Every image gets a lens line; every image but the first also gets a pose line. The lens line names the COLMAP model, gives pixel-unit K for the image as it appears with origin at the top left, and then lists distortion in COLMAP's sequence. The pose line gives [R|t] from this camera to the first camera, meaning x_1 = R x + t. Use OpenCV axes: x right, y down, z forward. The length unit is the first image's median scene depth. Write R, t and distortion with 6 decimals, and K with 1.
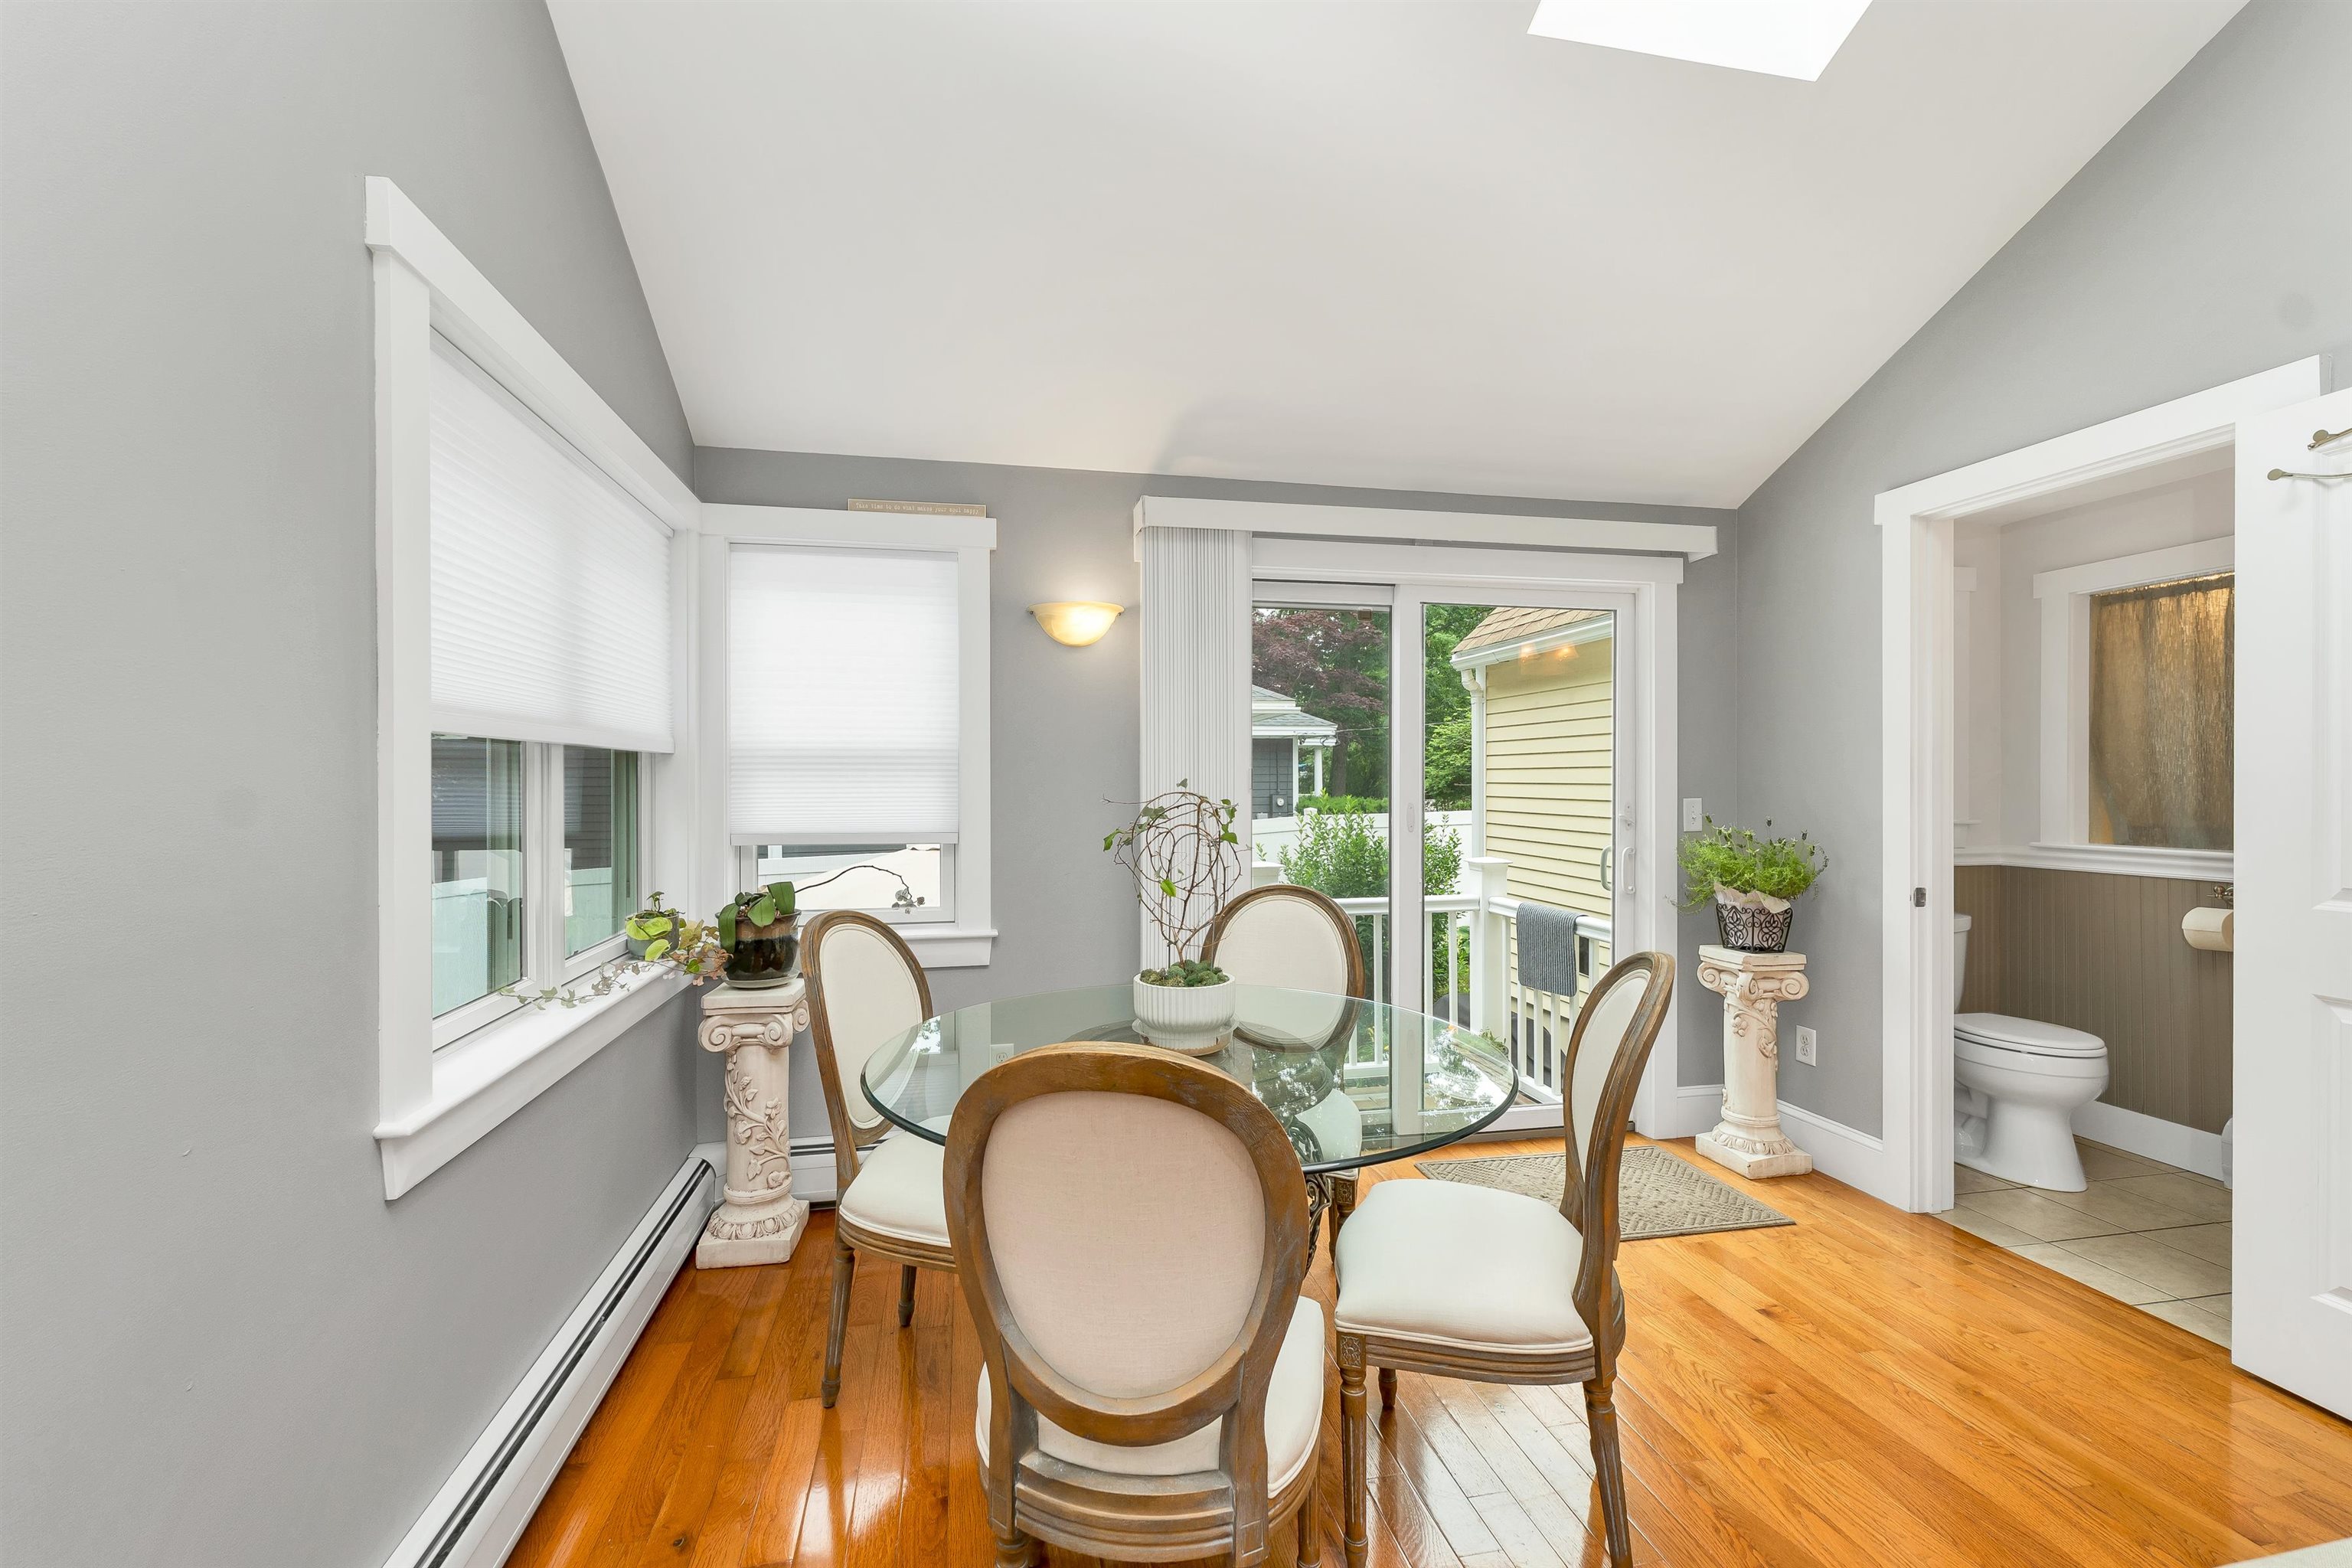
lens RADIAL K [[973.3, 0, 1156.0], [0, 973.3, 775.9], [0, 0, 1]] dist [0.001347, 0.000017]
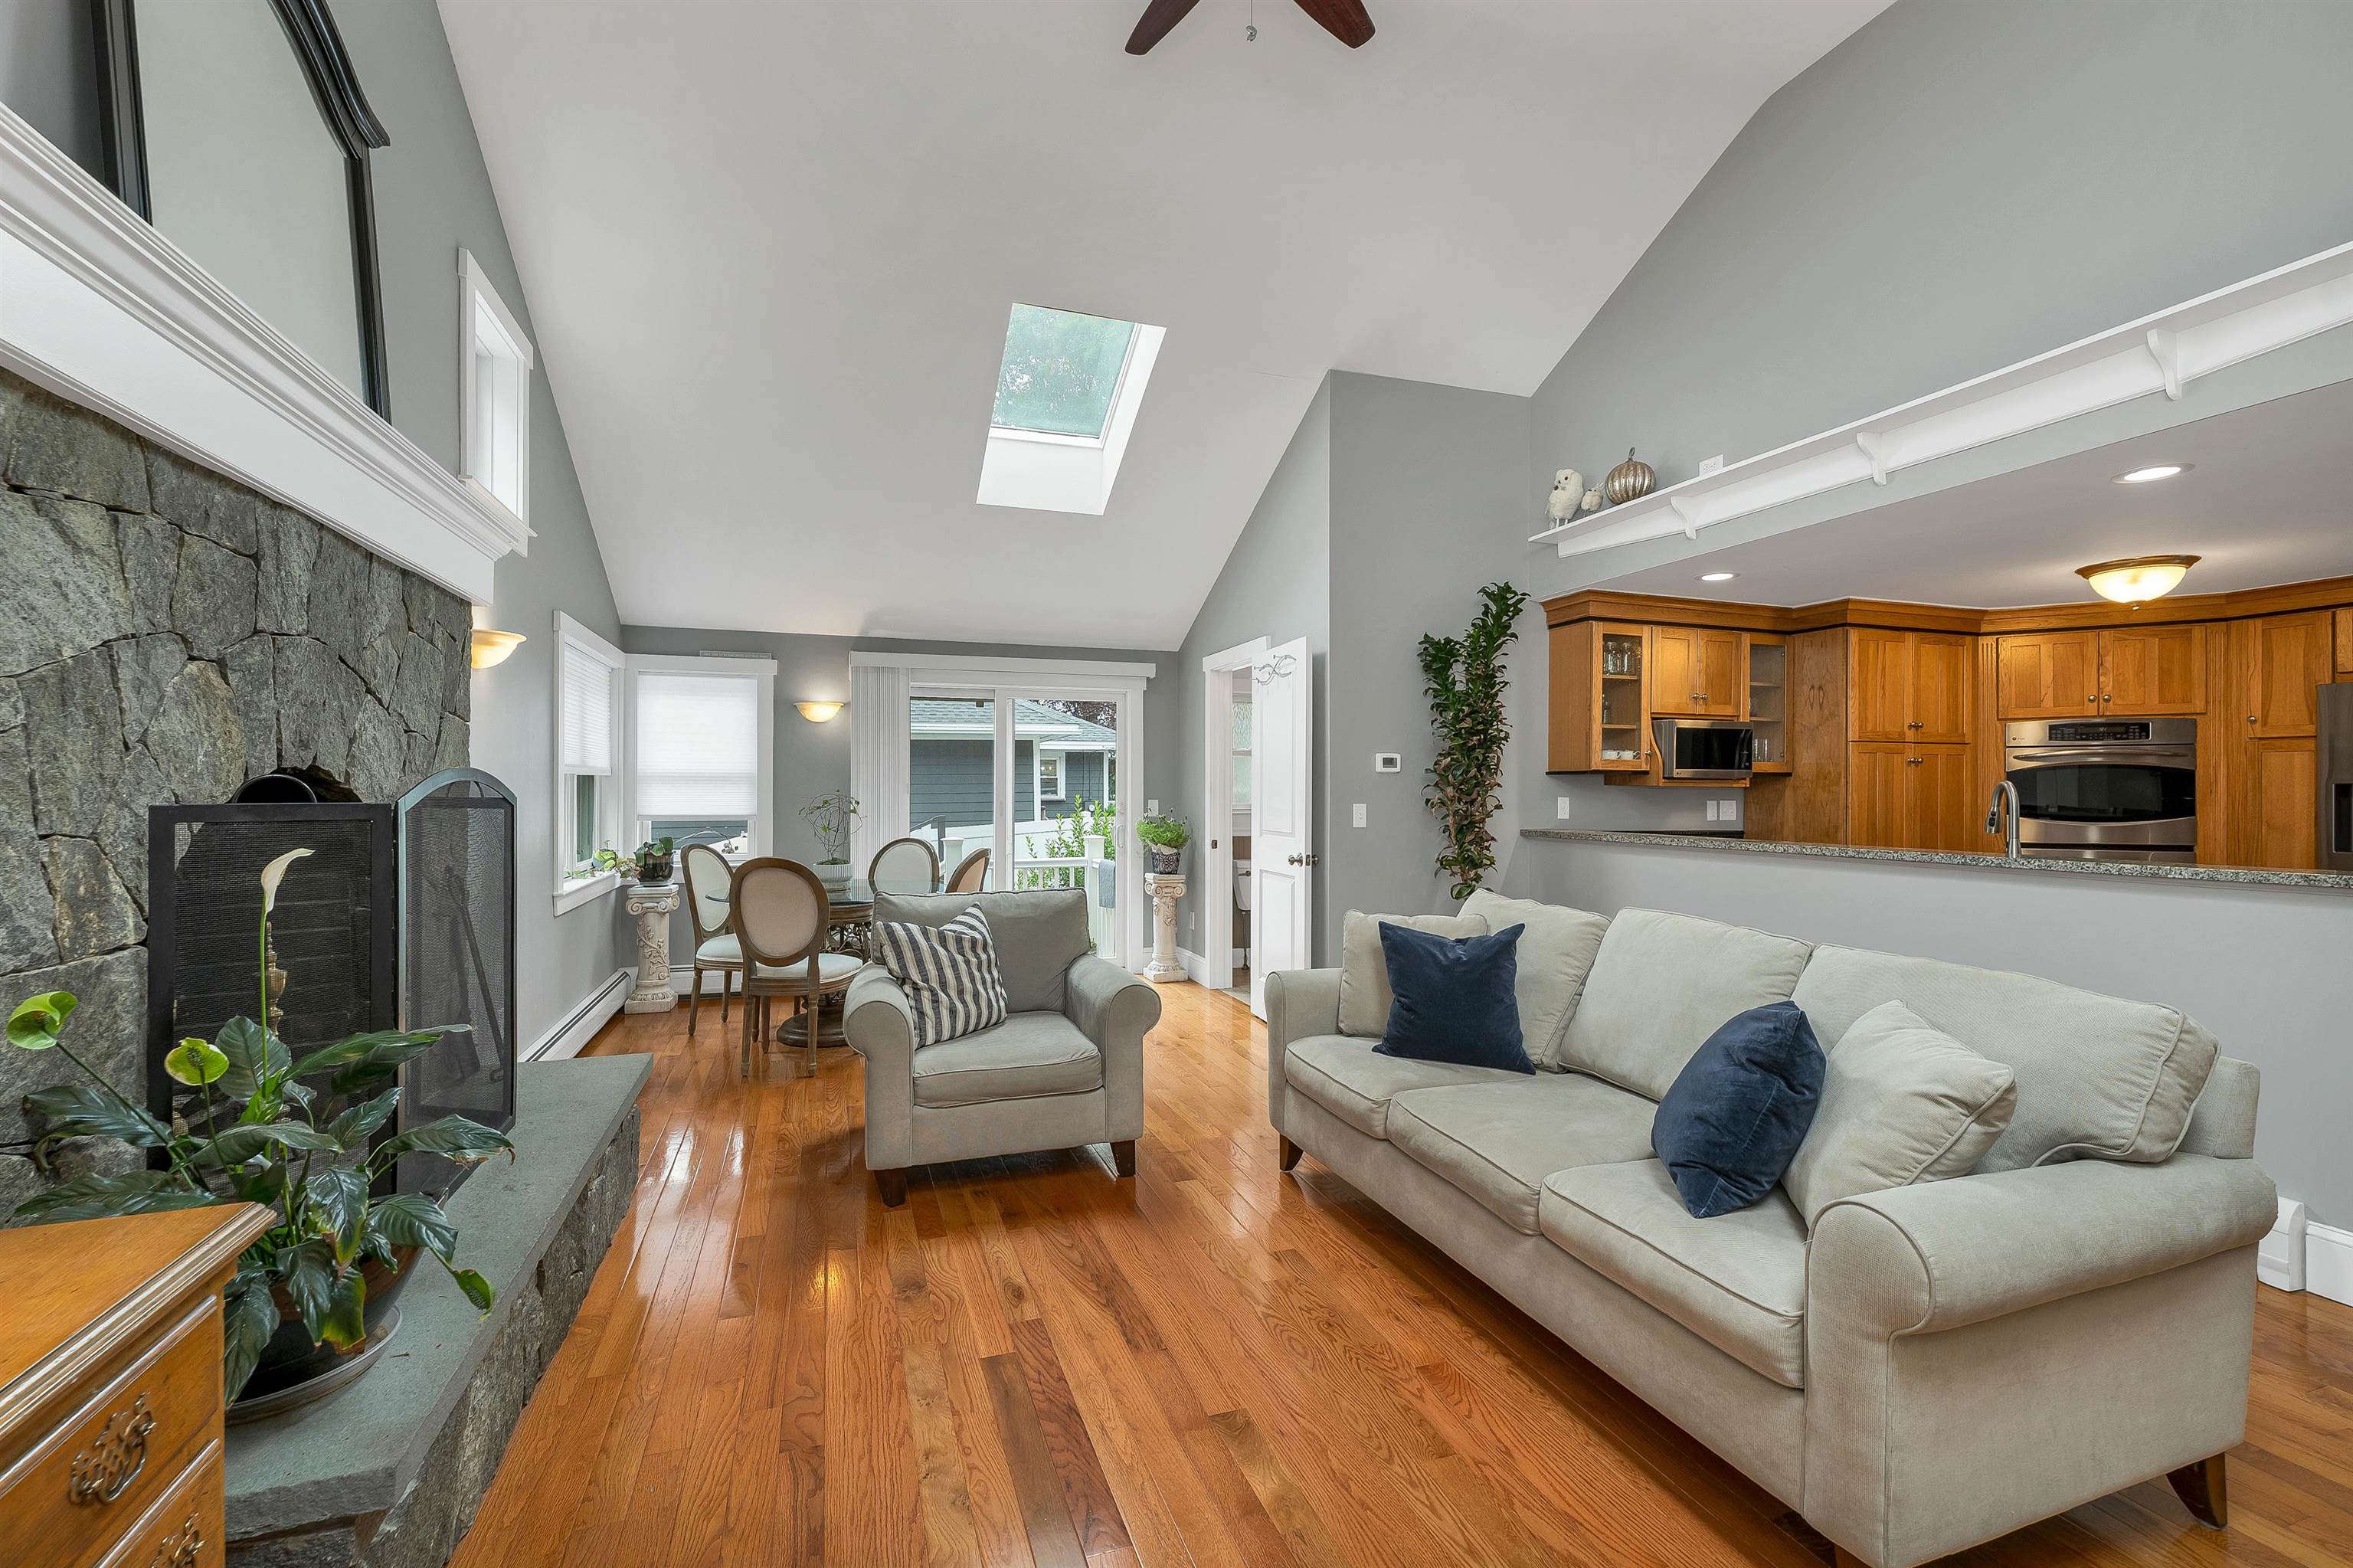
lens RADIAL K [[996.7, 0, 1162.6], [0, 996.7, 788.2], [0, 0, 1]] dist [-0.000151, -0.000220]
pose [[0.990170, 0.005485, 0.139764, 0.356382], [-0.006176, 0.999971, 0.004513, -0.011728], [-0.139735, -0.005332, 0.990175, -1.216789]]
